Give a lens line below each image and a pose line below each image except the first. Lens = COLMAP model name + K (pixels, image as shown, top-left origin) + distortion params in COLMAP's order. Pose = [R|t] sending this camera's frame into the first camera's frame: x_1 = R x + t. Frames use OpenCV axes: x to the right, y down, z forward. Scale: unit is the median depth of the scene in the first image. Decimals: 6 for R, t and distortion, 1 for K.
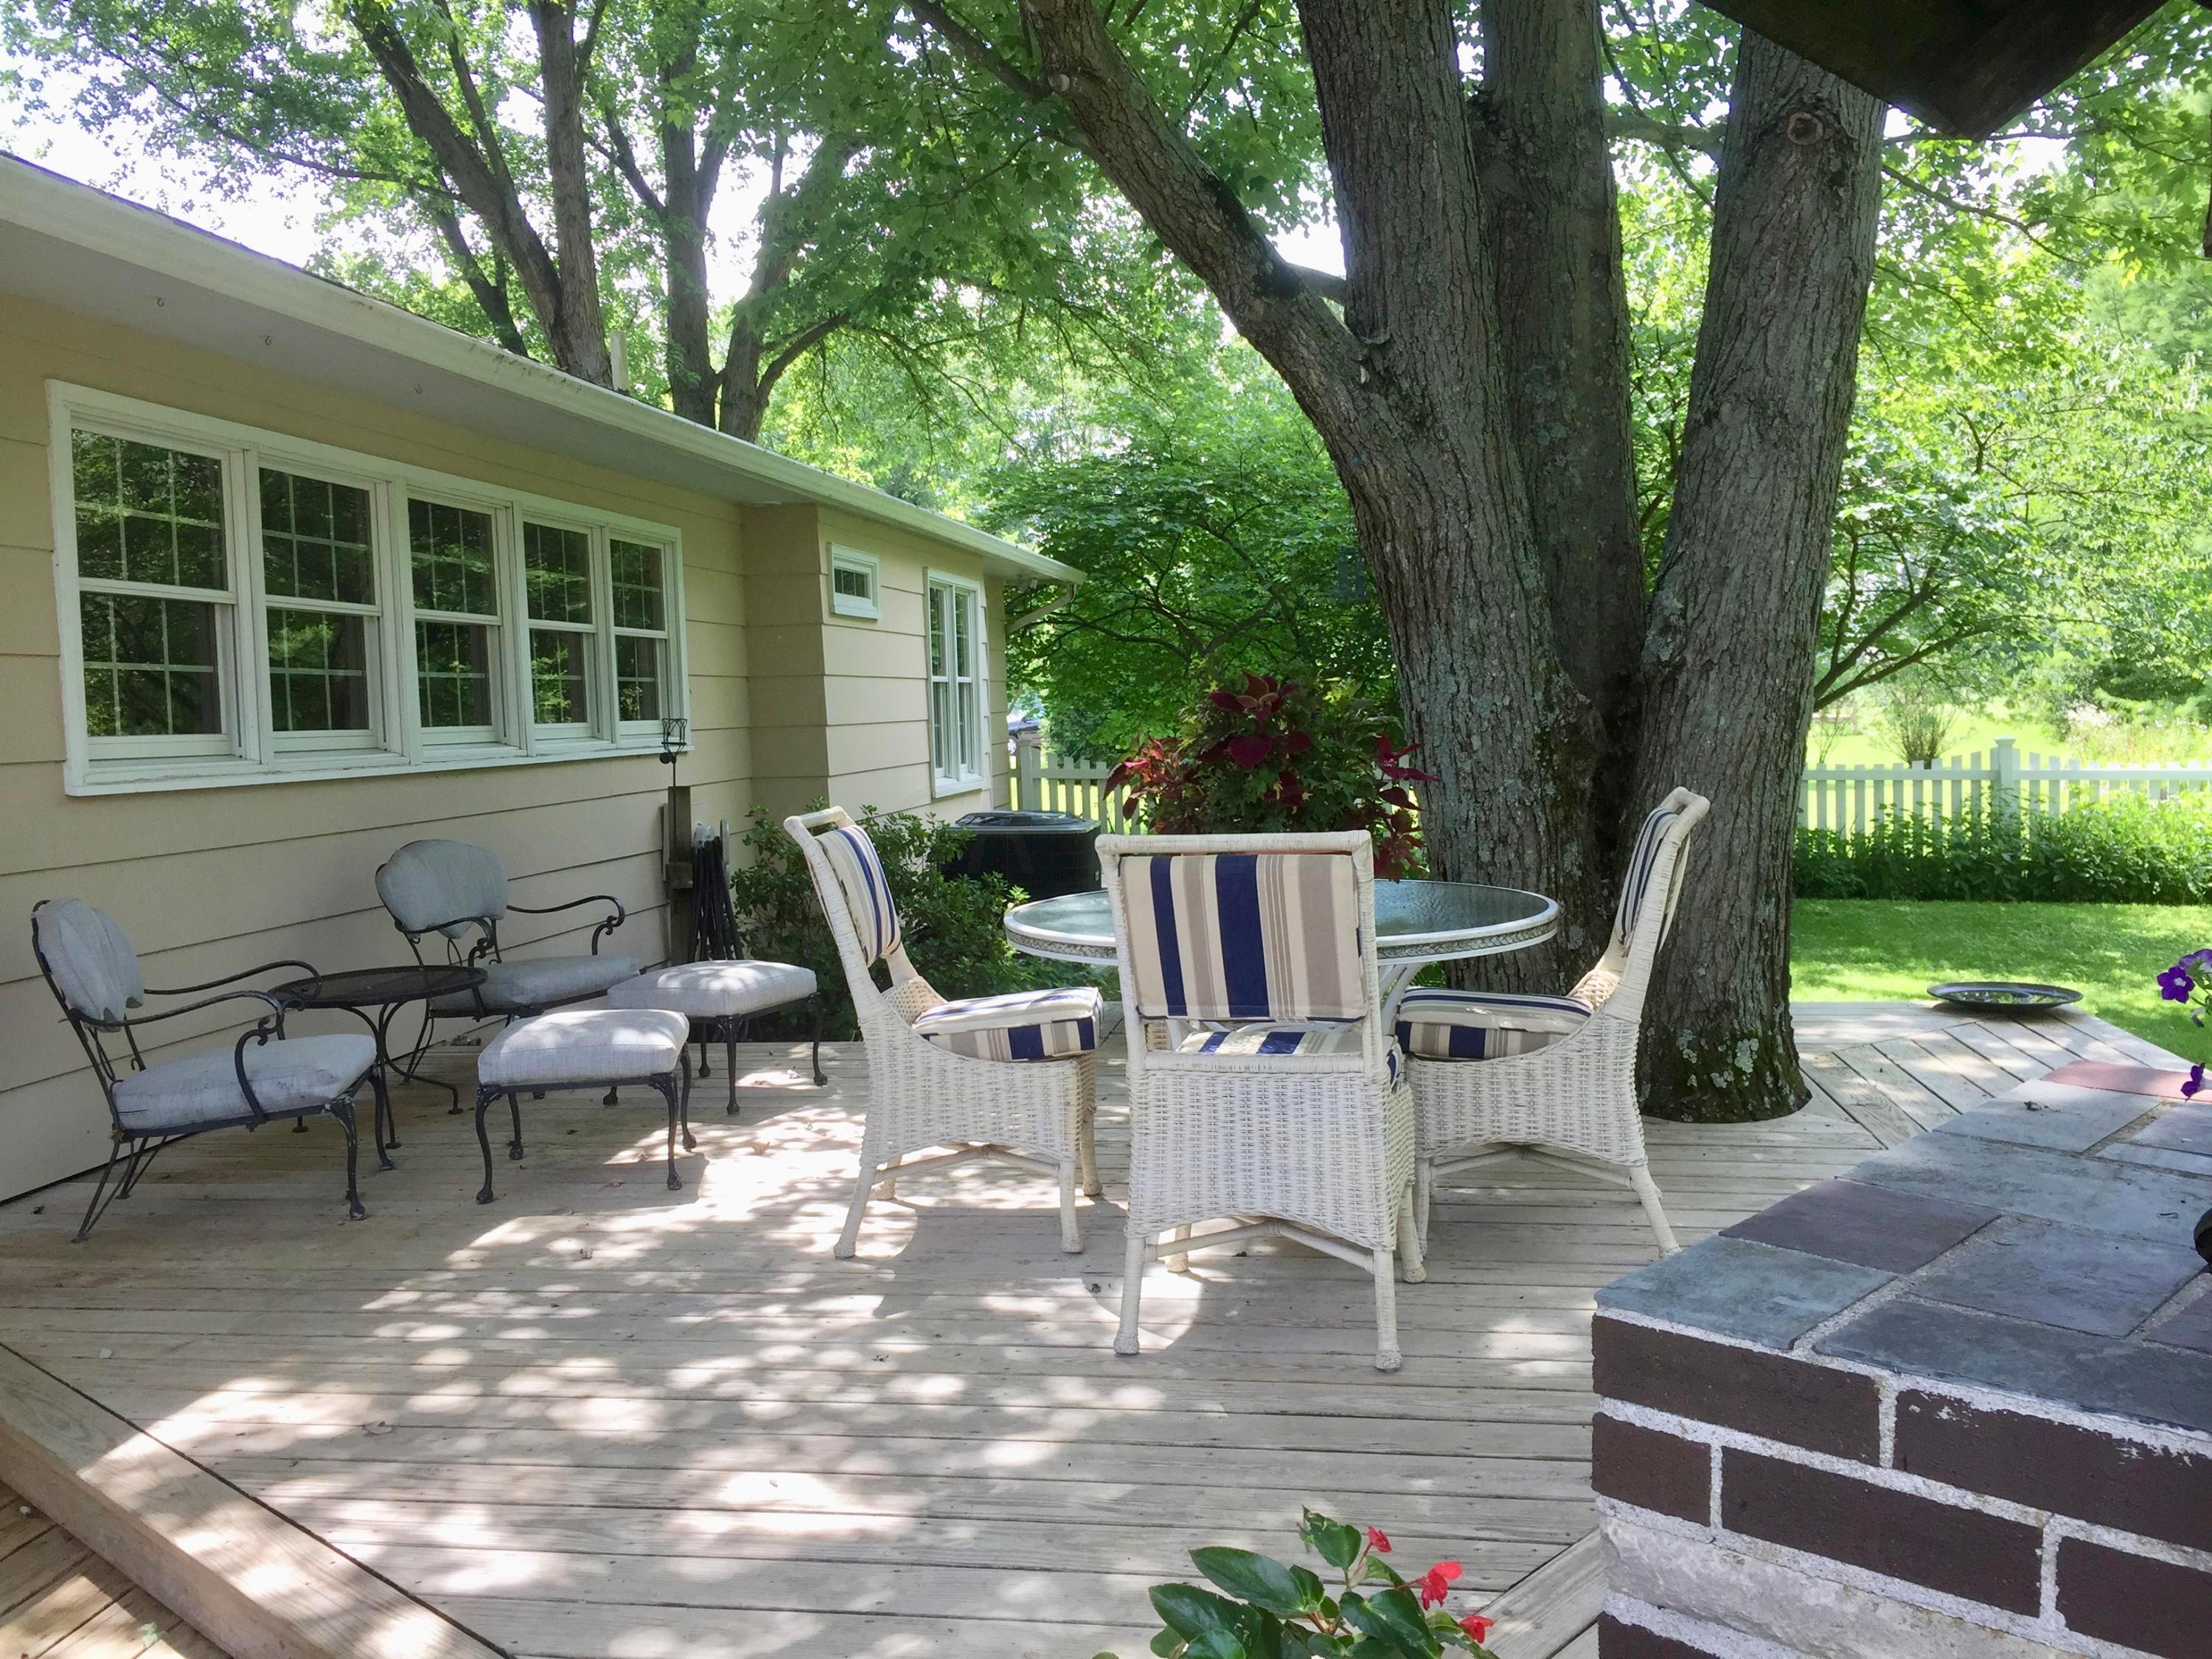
lens RADIAL K [[1893.2, 0, 1102.0], [0, 1893.2, 829.0], [0, 0, 1]] dist [0.085119, -0.093685]
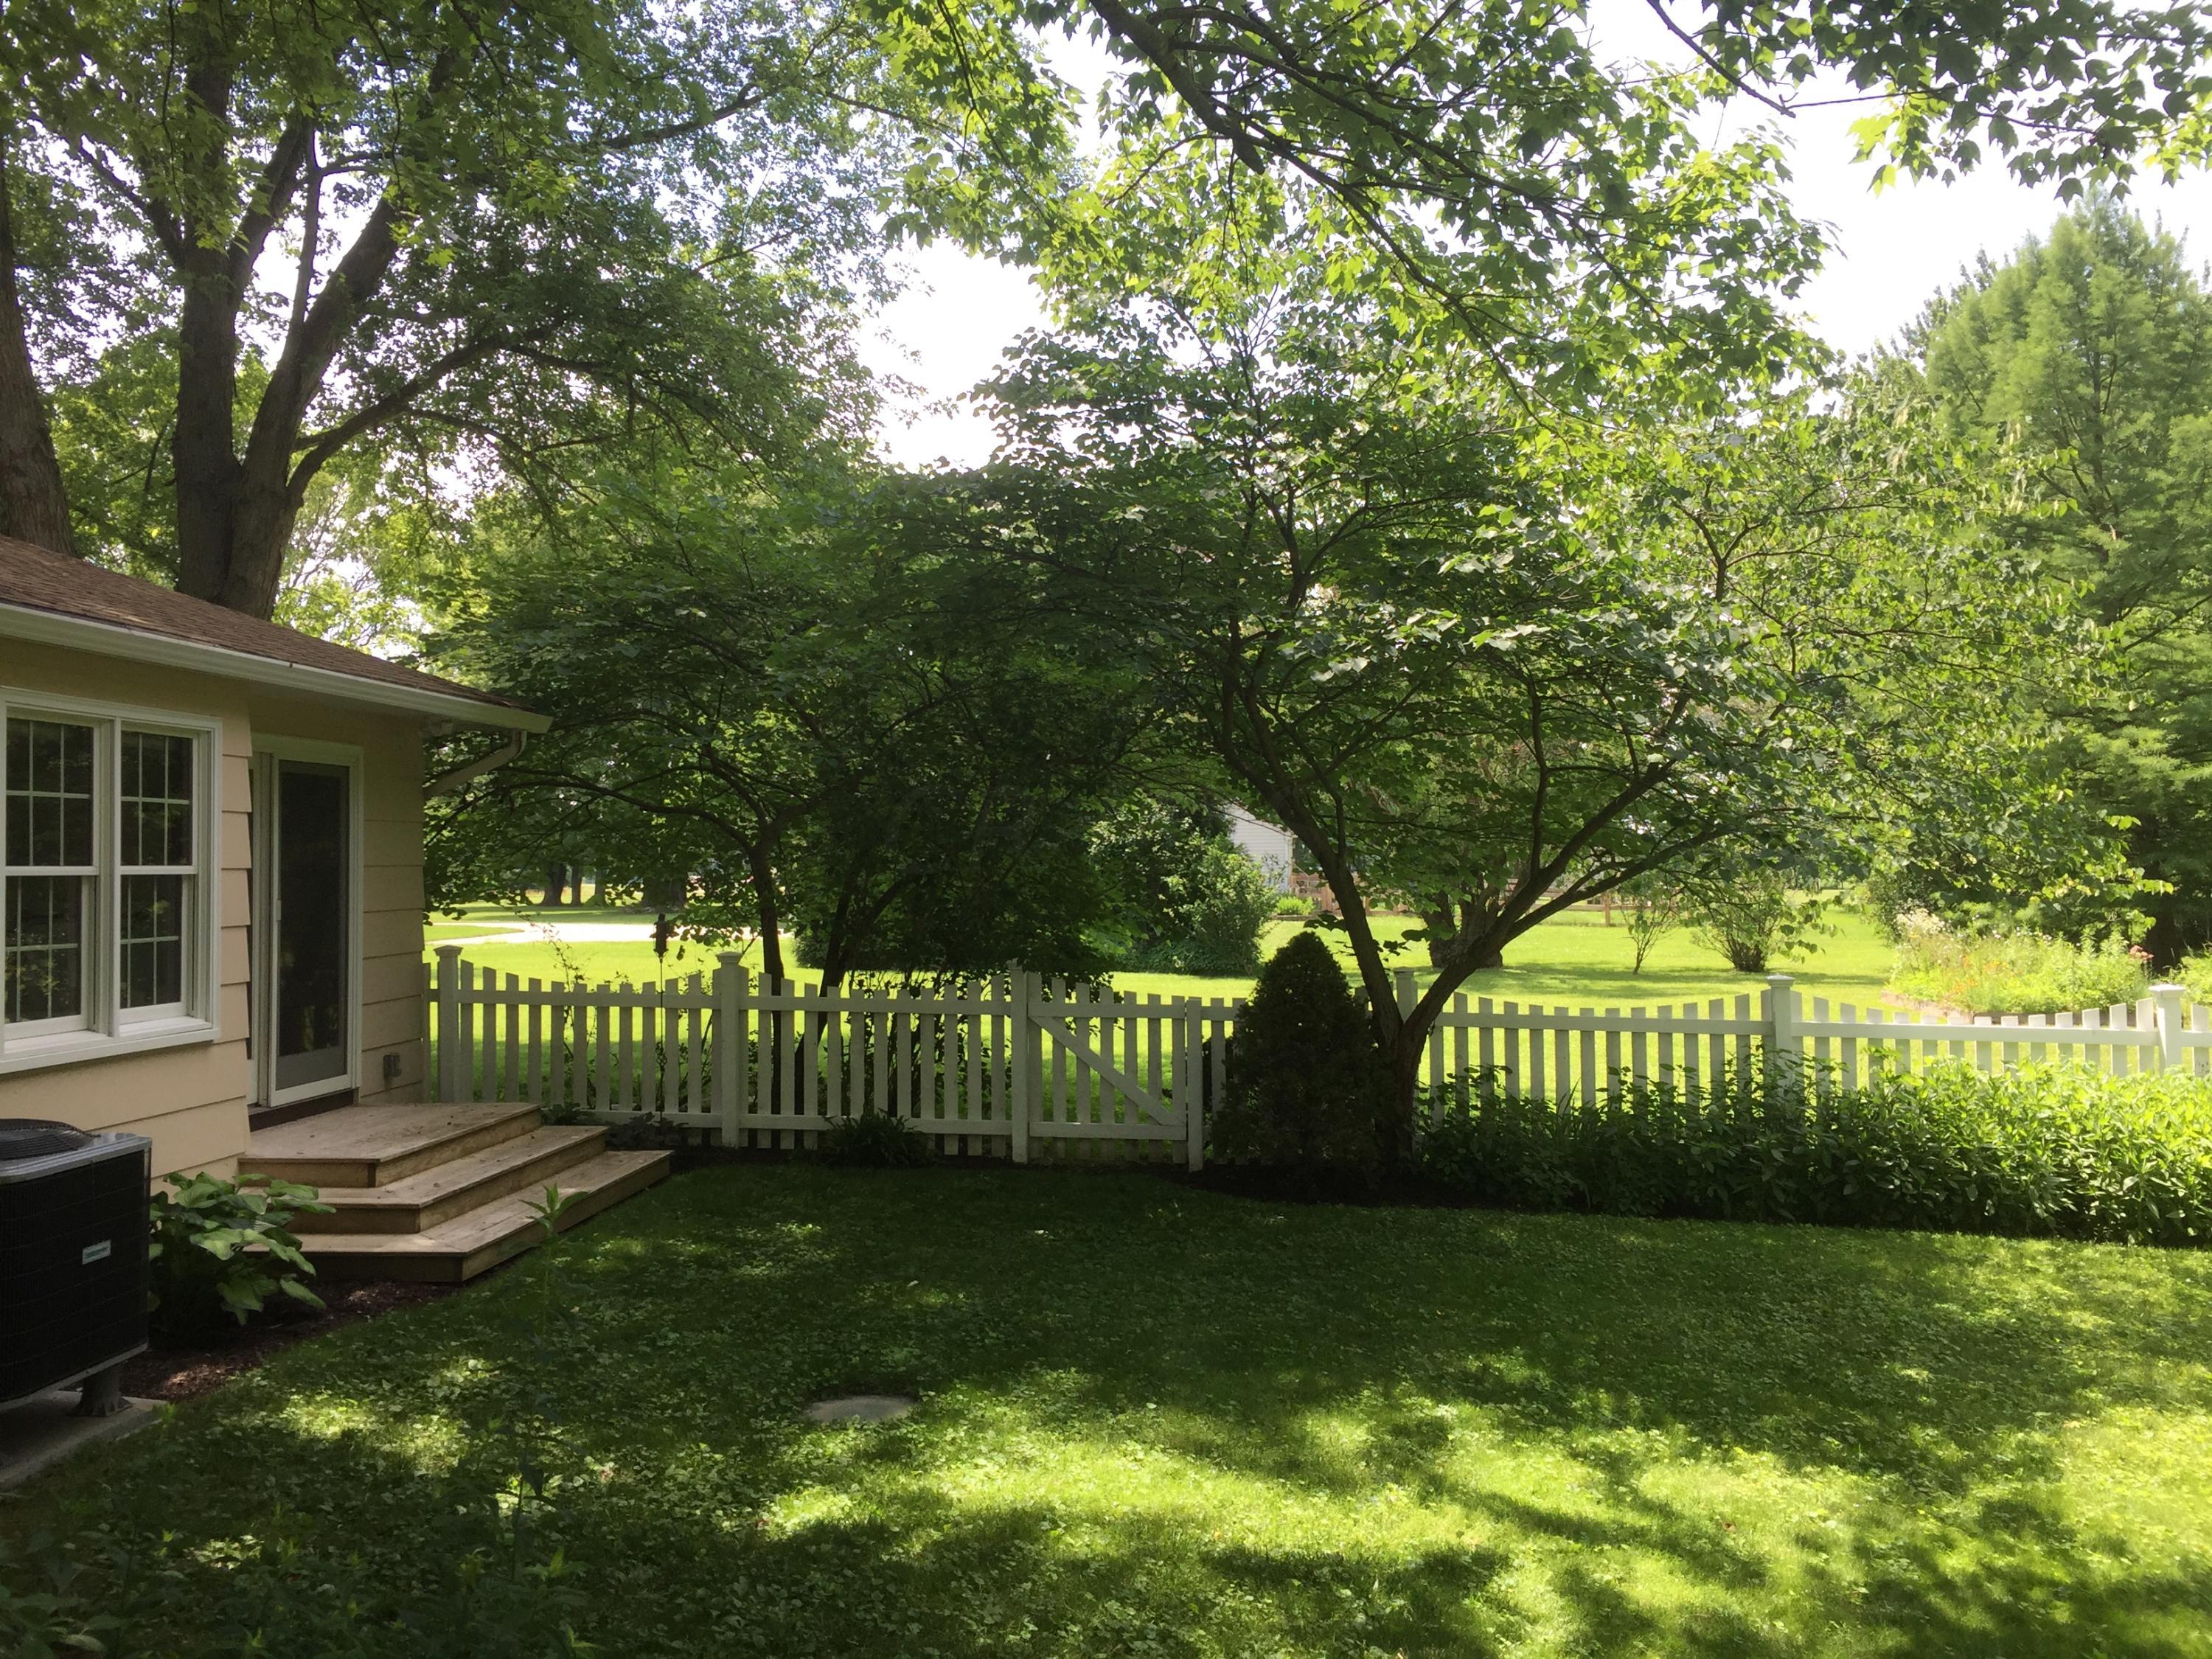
lens RADIAL K [[1893.2, 0, 1112.1], [0, 1893.2, 832.5], [0, 0, 1]] dist [0.085119, -0.093685]
pose [[0.997586, 0.020965, 0.066209, 0.185439], [-0.015157, 0.996091, -0.087027, -0.038005], [-0.067775, 0.085814, 0.994003, 0.325066]]
